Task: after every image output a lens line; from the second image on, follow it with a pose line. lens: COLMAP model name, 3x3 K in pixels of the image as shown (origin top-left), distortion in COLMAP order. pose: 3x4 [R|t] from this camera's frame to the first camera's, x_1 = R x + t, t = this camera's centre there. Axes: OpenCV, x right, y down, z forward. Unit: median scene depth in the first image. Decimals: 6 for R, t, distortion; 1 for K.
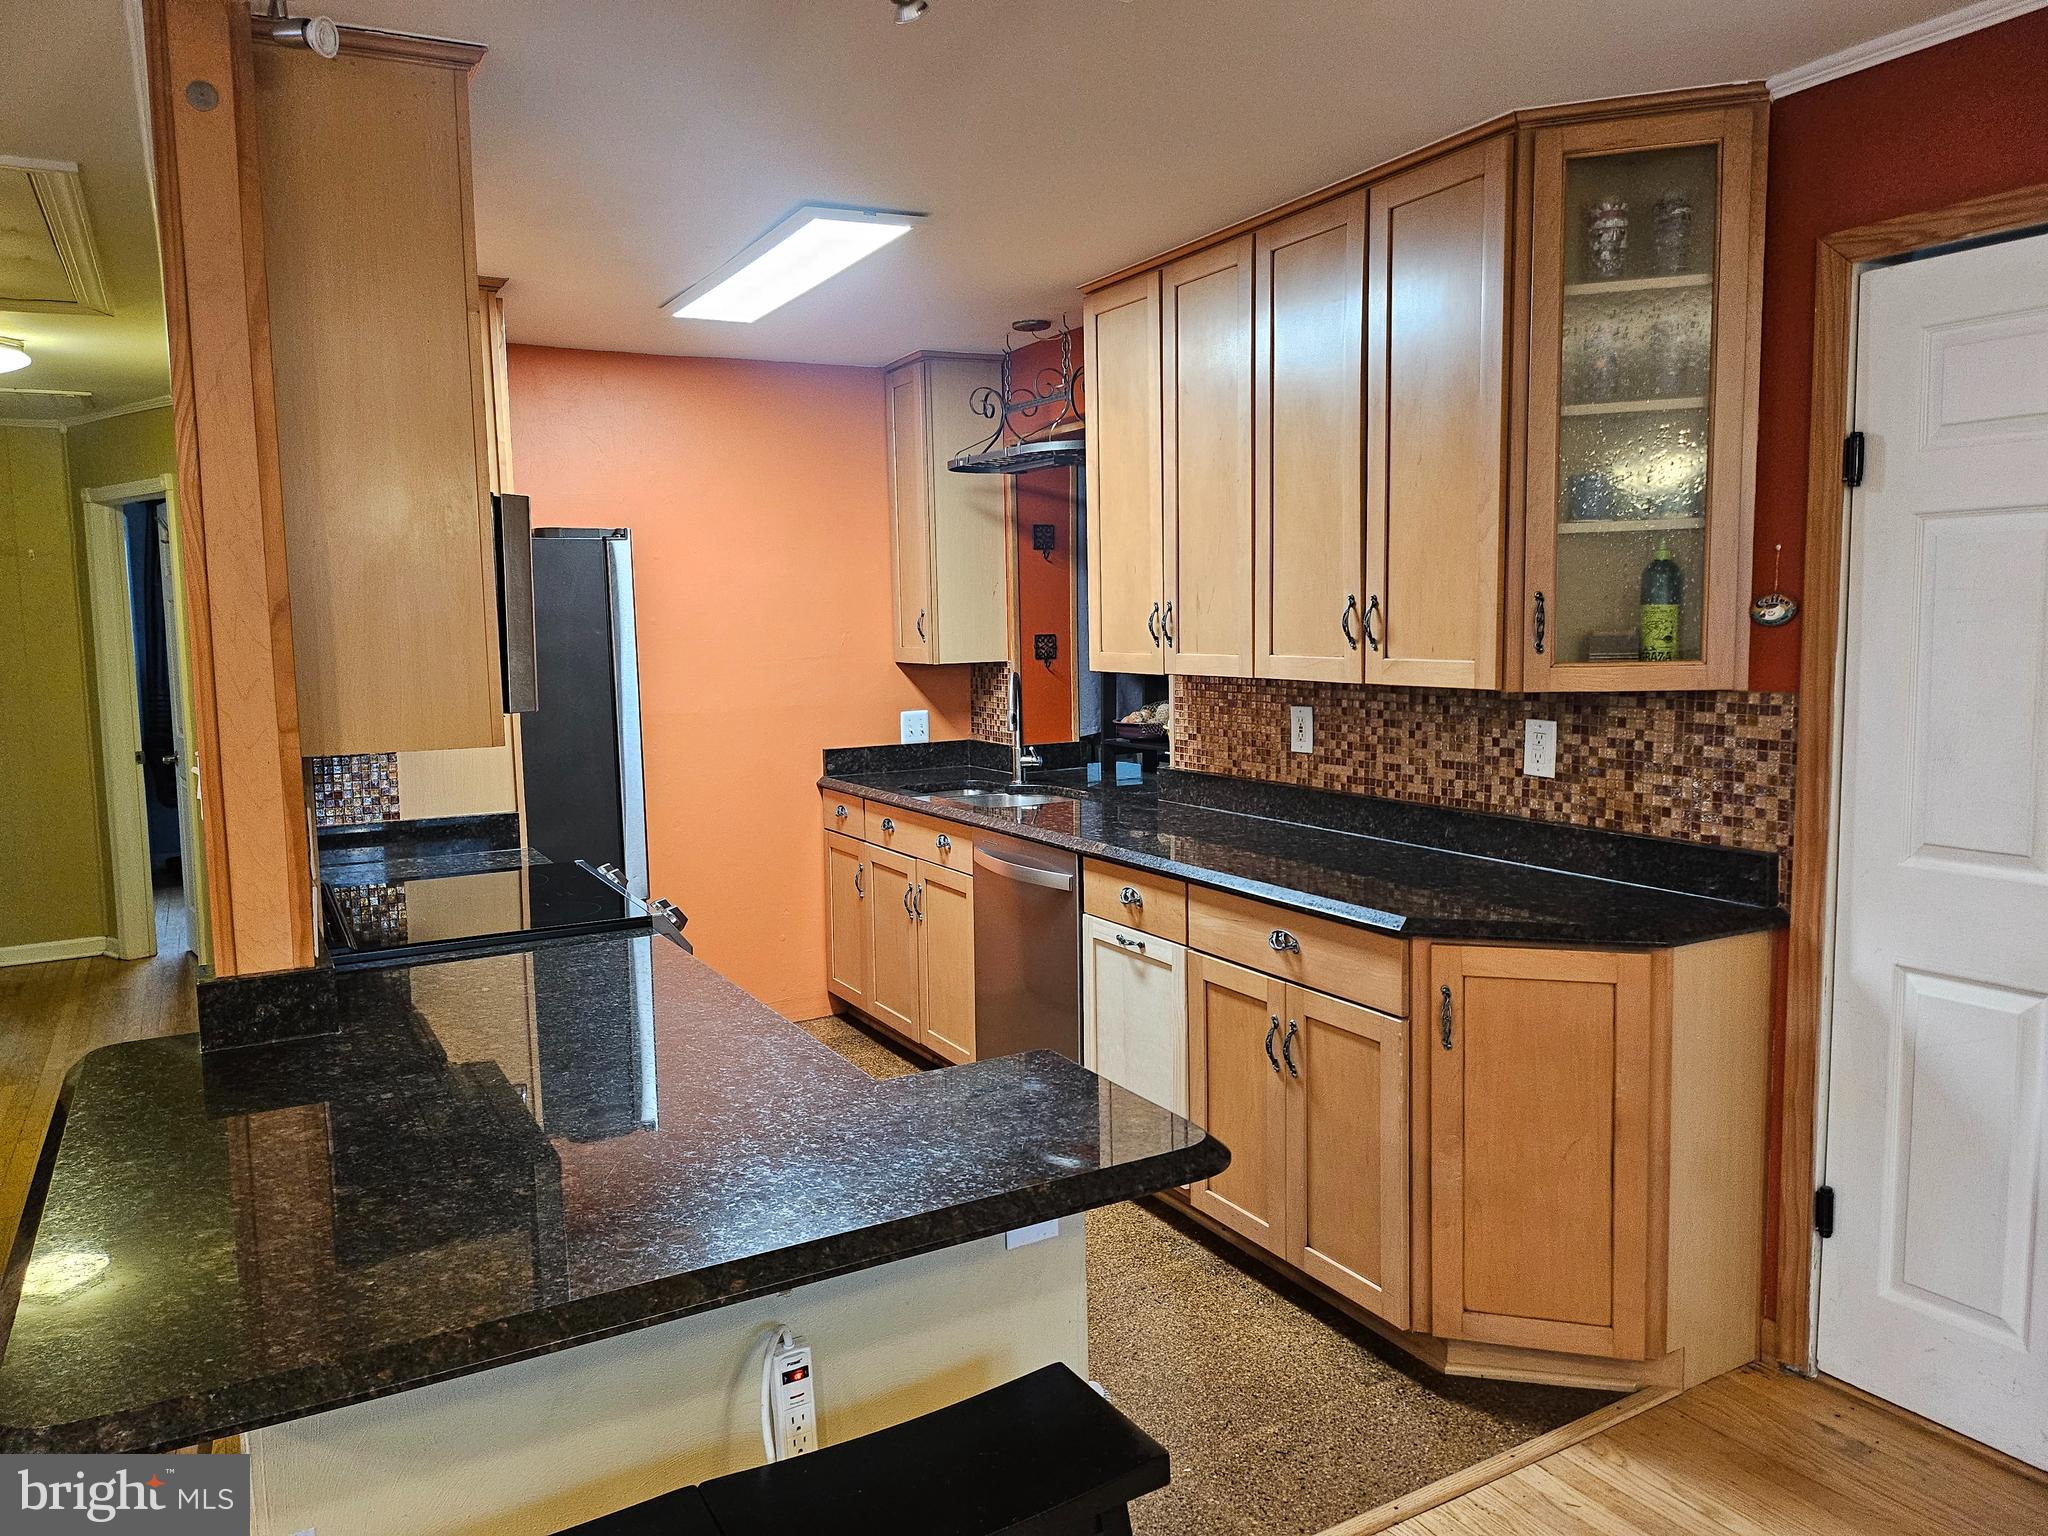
lens RADIAL K [[1427.1, 0, 1020.7], [0, 1427.1, 765.4], [0, 0, 1]] dist [0.073395, -0.084761]
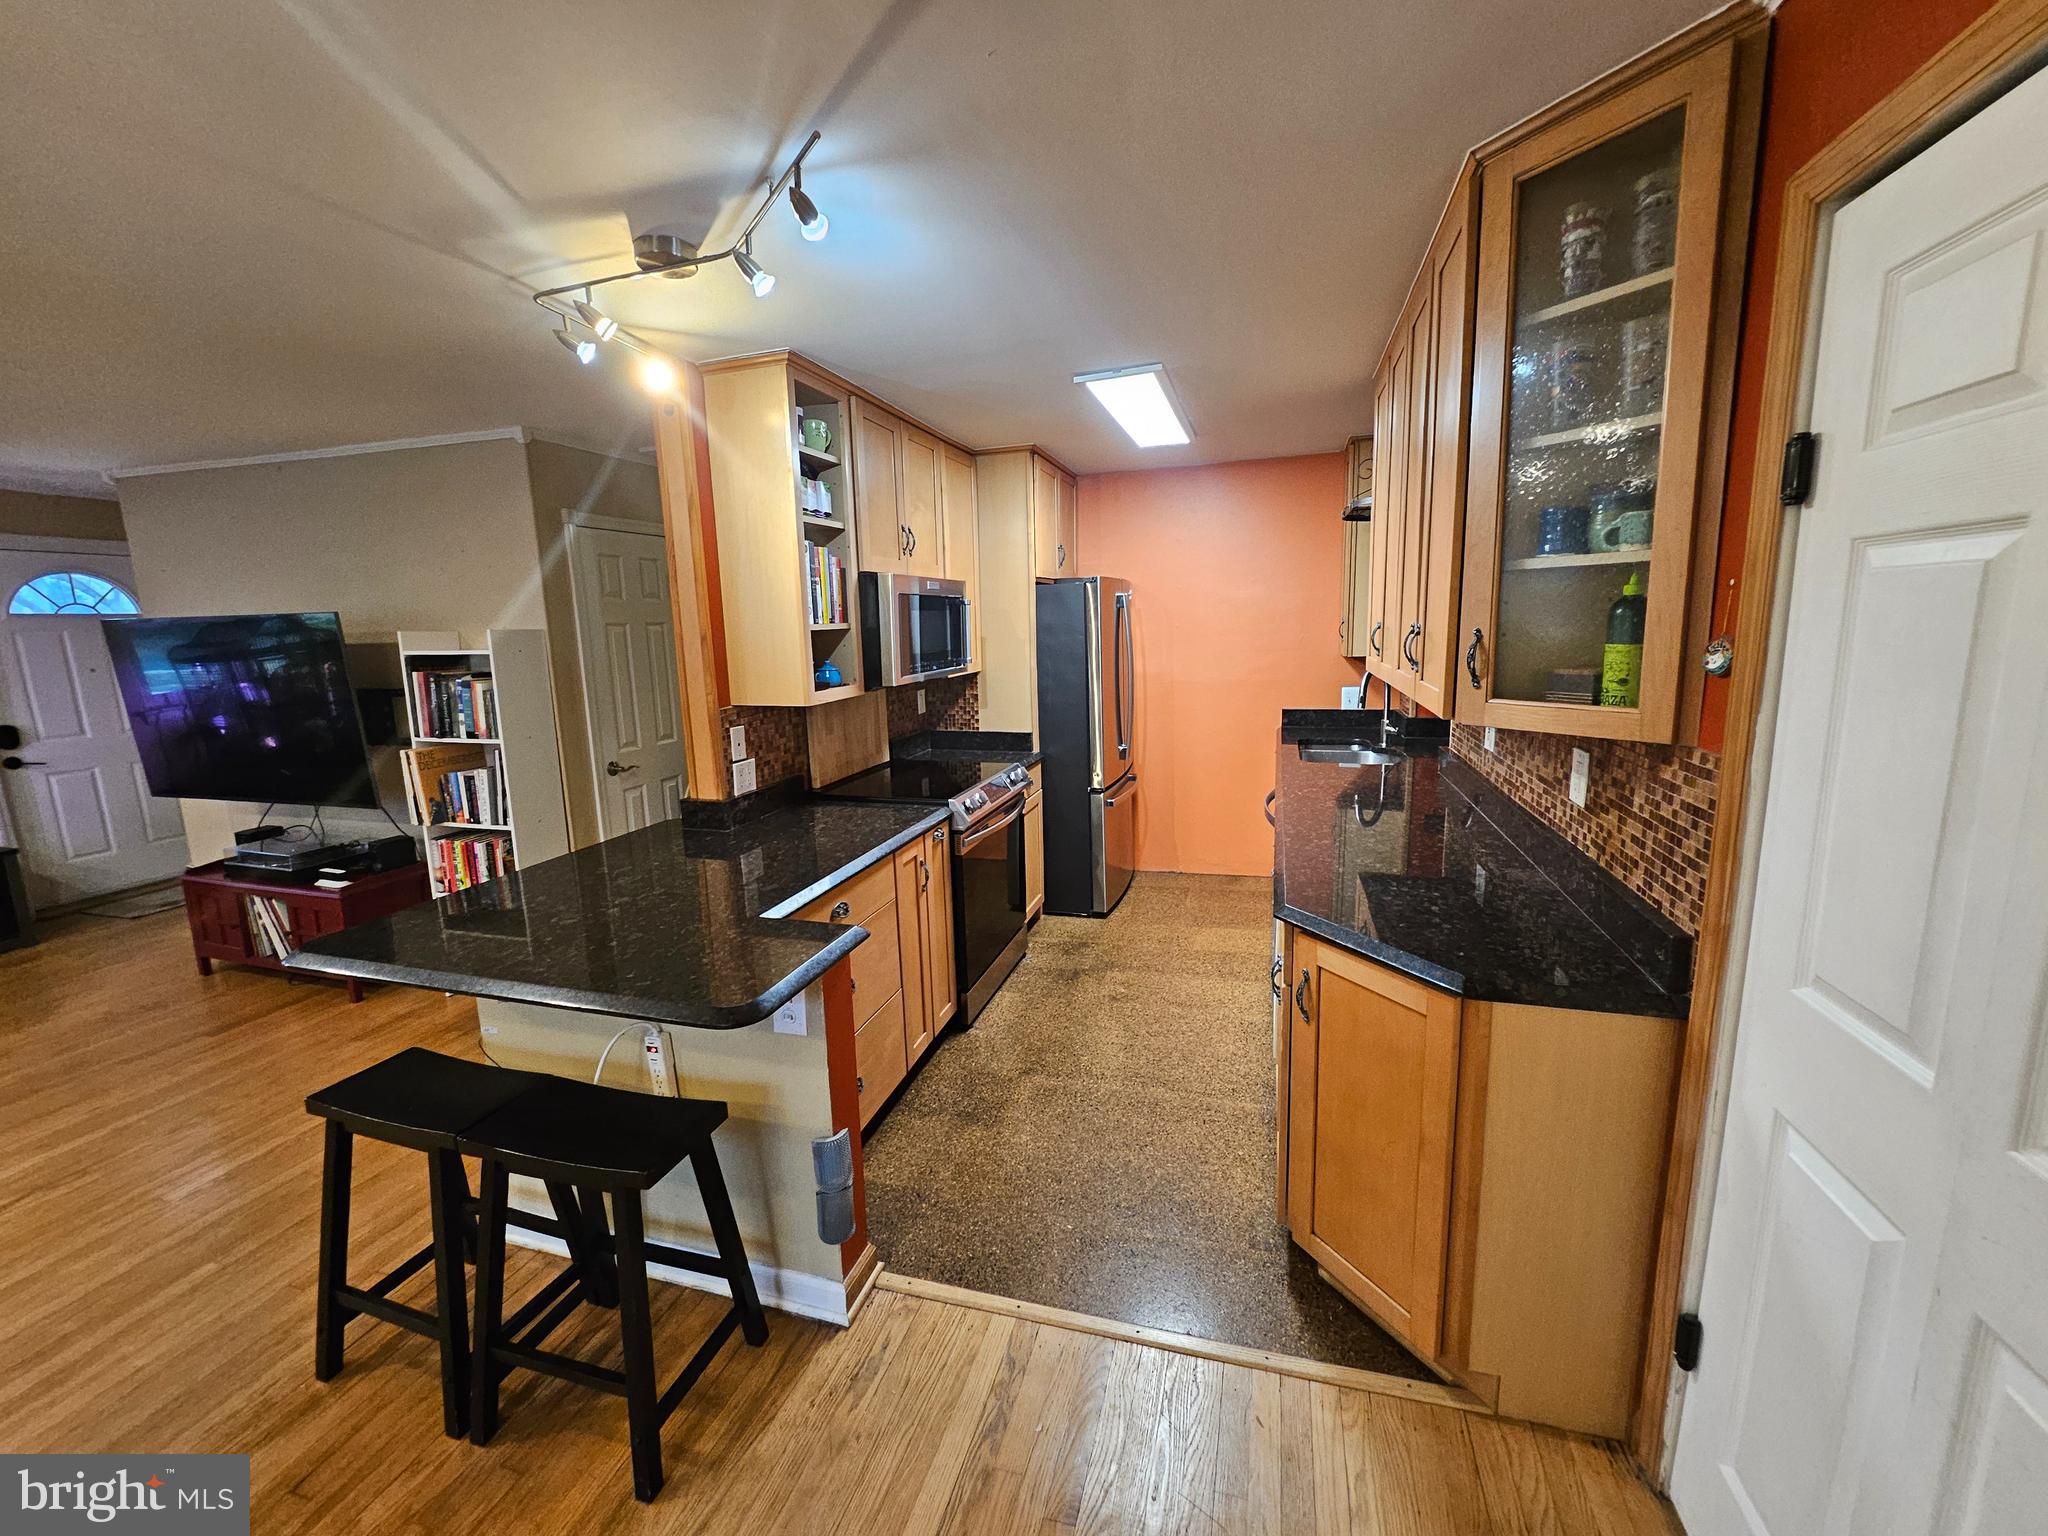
lens RADIAL K [[802.6, 0, 1039.6], [0, 802.6, 751.5], [0, 0, 1]] dist [-0.003017, -0.000088]
pose [[0.702675, 0.118110, -0.701640, 0.466577], [-0.064003, 0.992621, 0.102994, -0.061064], [0.708627, -0.027464, 0.705049, 0.312318]]
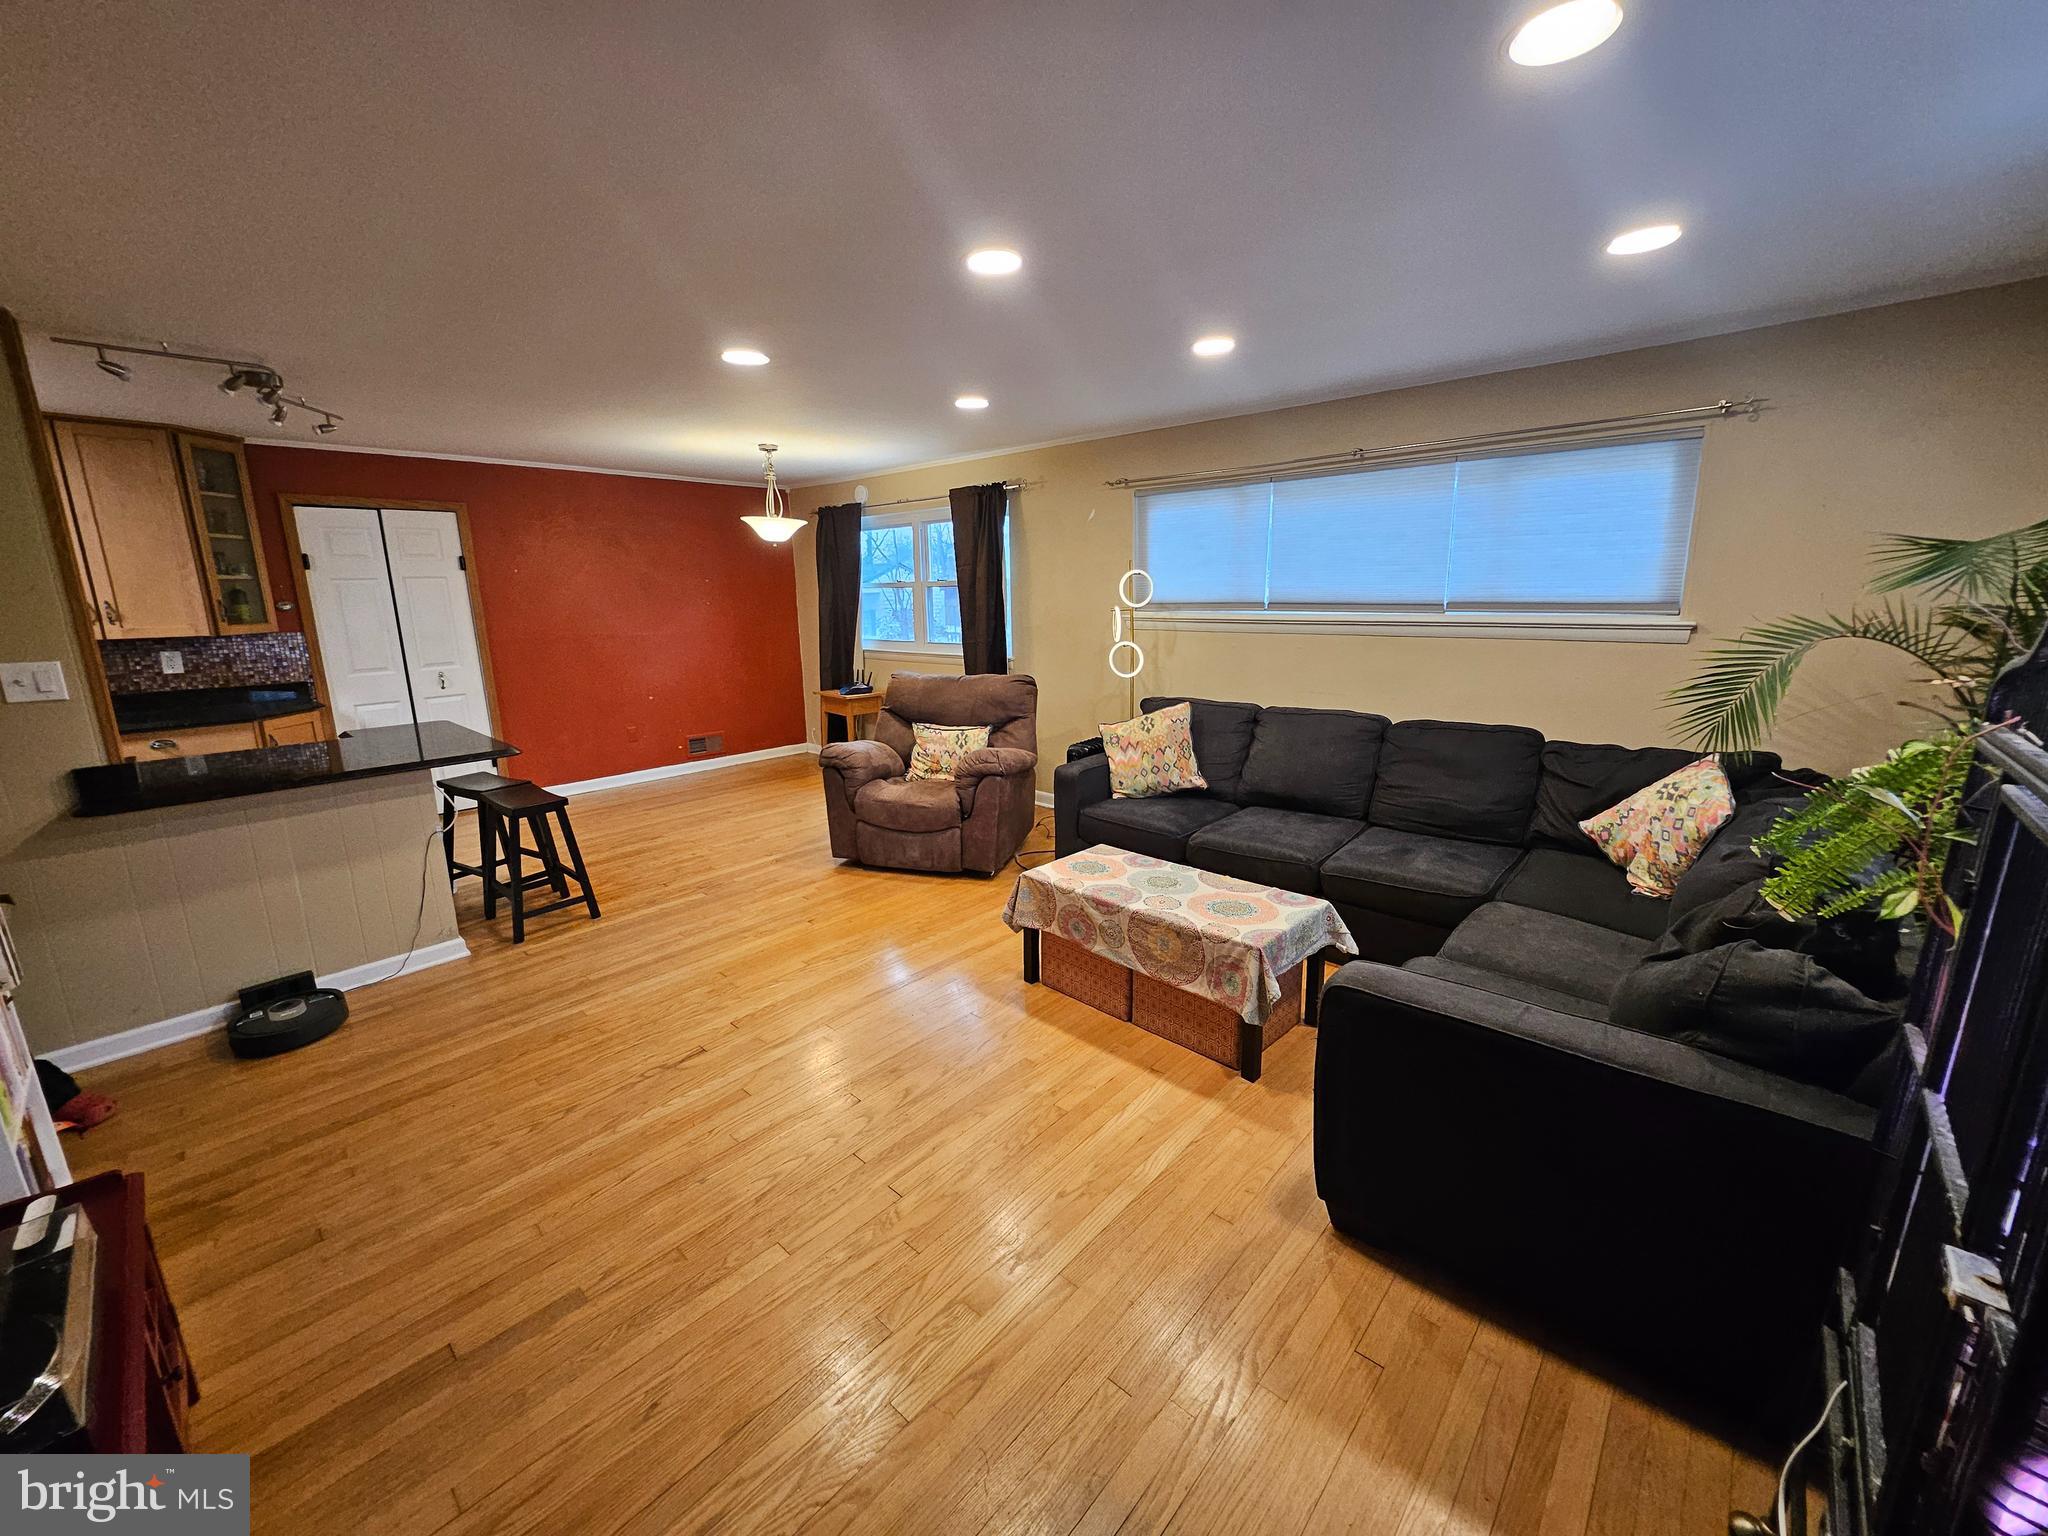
lens RADIAL K [[802.6, 0, 1039.6], [0, 802.6, 751.5], [0, 0, 1]] dist [-0.003017, -0.000088]
pose [[-0.328787, -0.164894, 0.929897, -1.409643], [0.120786, 0.969211, 0.214572, 0.021744], [-0.936648, 0.182867, -0.298747, 0.017171]]
